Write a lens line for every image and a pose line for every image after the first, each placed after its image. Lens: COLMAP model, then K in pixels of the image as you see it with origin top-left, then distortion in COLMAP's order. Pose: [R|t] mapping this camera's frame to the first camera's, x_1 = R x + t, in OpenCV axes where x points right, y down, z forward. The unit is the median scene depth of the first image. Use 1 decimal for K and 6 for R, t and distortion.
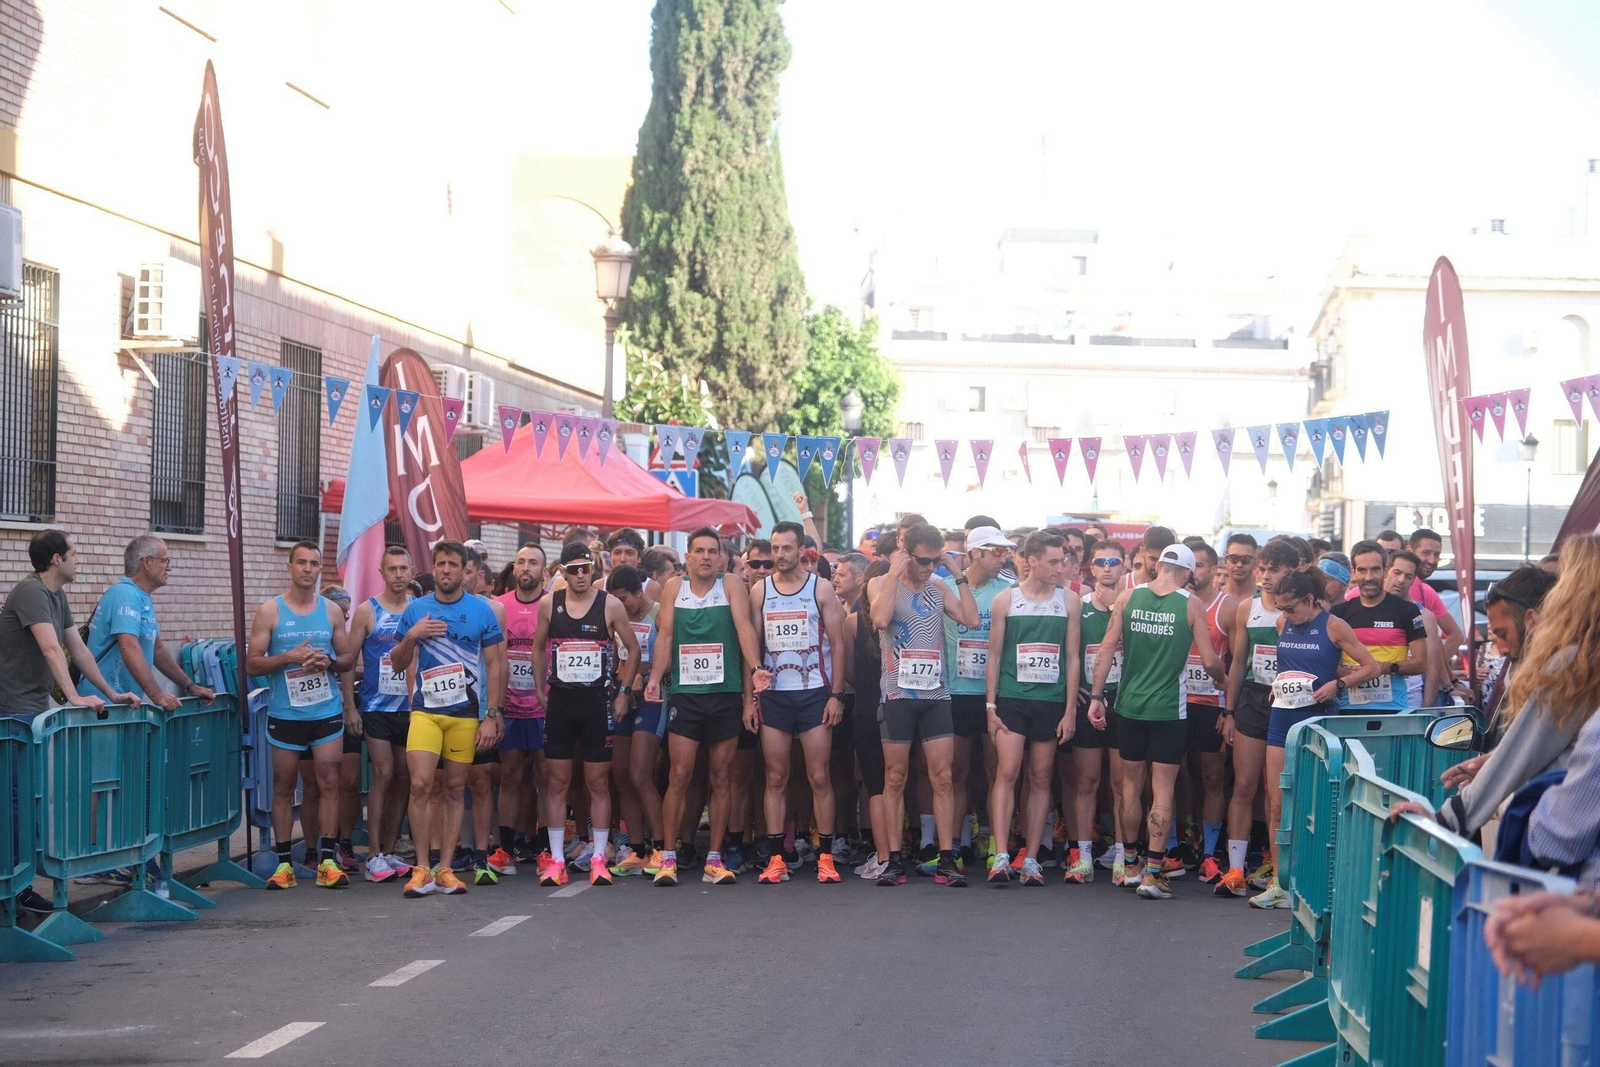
lens RADIAL K [[3693.5, 0, 802.0], [0, 3693.5, 537.9], [0, 0, 1]] dist [0.218581, 0.000000]
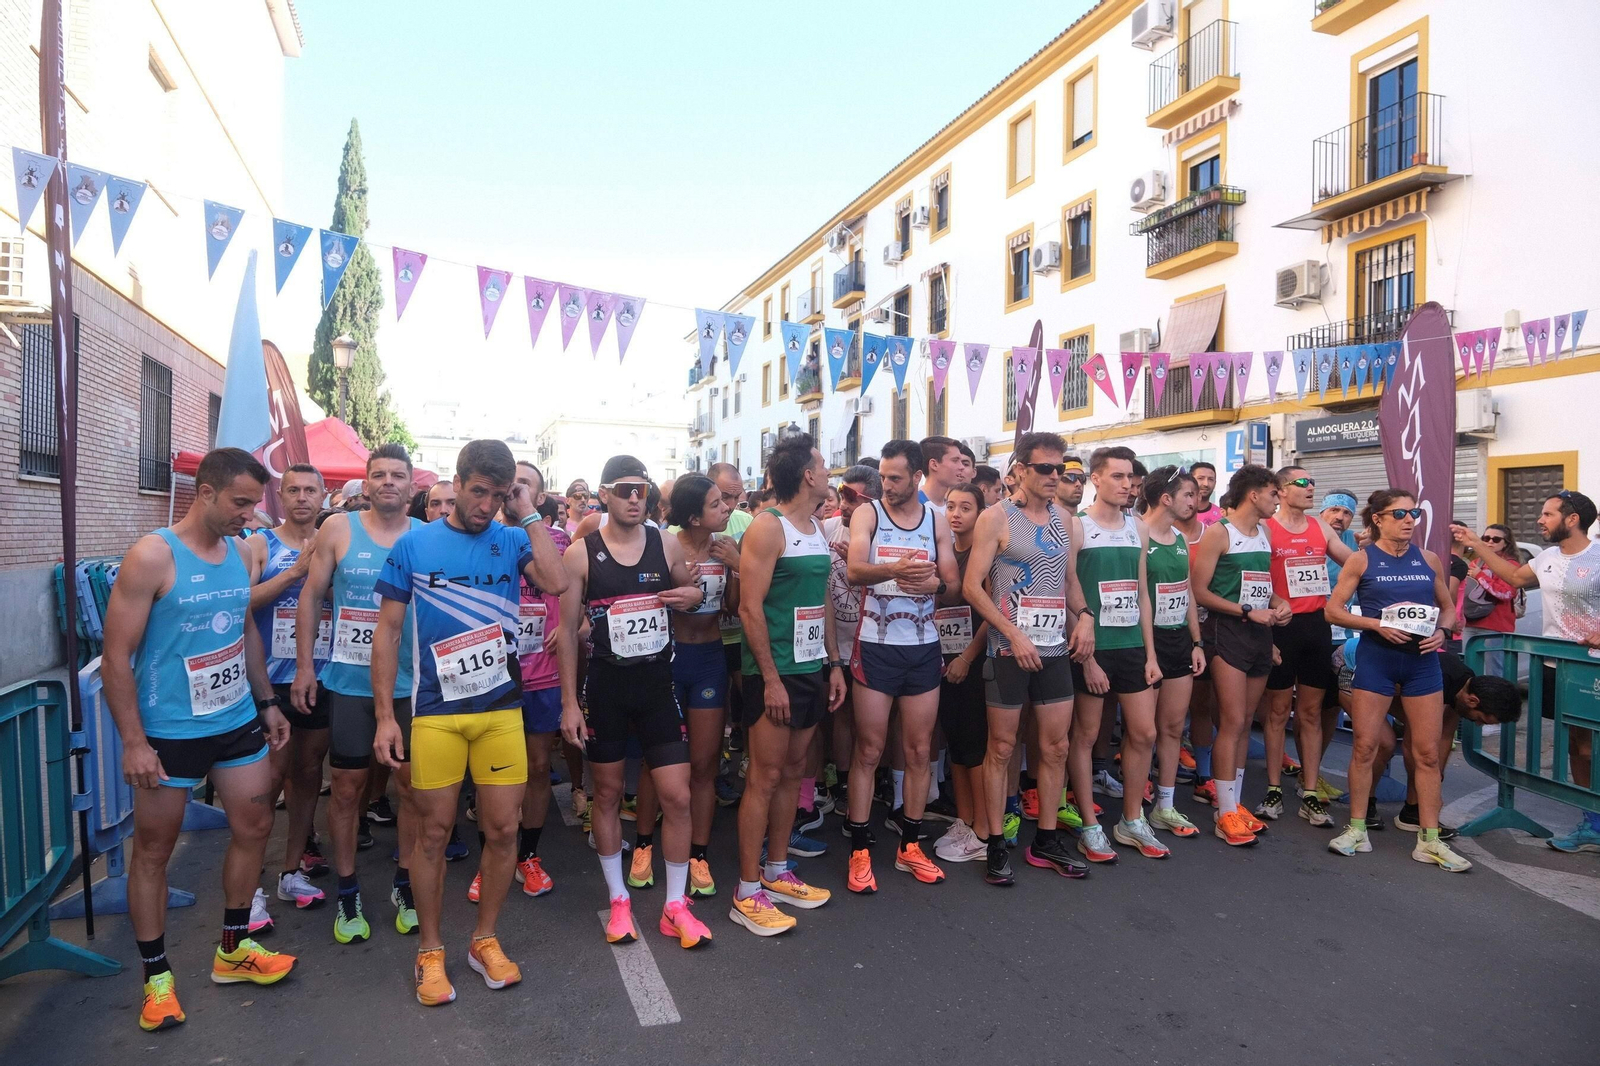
lens RADIAL K [[1066.2, 0, 782.7], [0, 1066.2, 534.1], [0, 0, 1]] dist [-0.028325, 0.019616]
pose [[0.920456, -0.005345, 0.390809, -0.035949], [-0.004055, 0.999722, 0.023224, 0.003979], [-0.390825, -0.022962, 0.920179, 0.260709]]
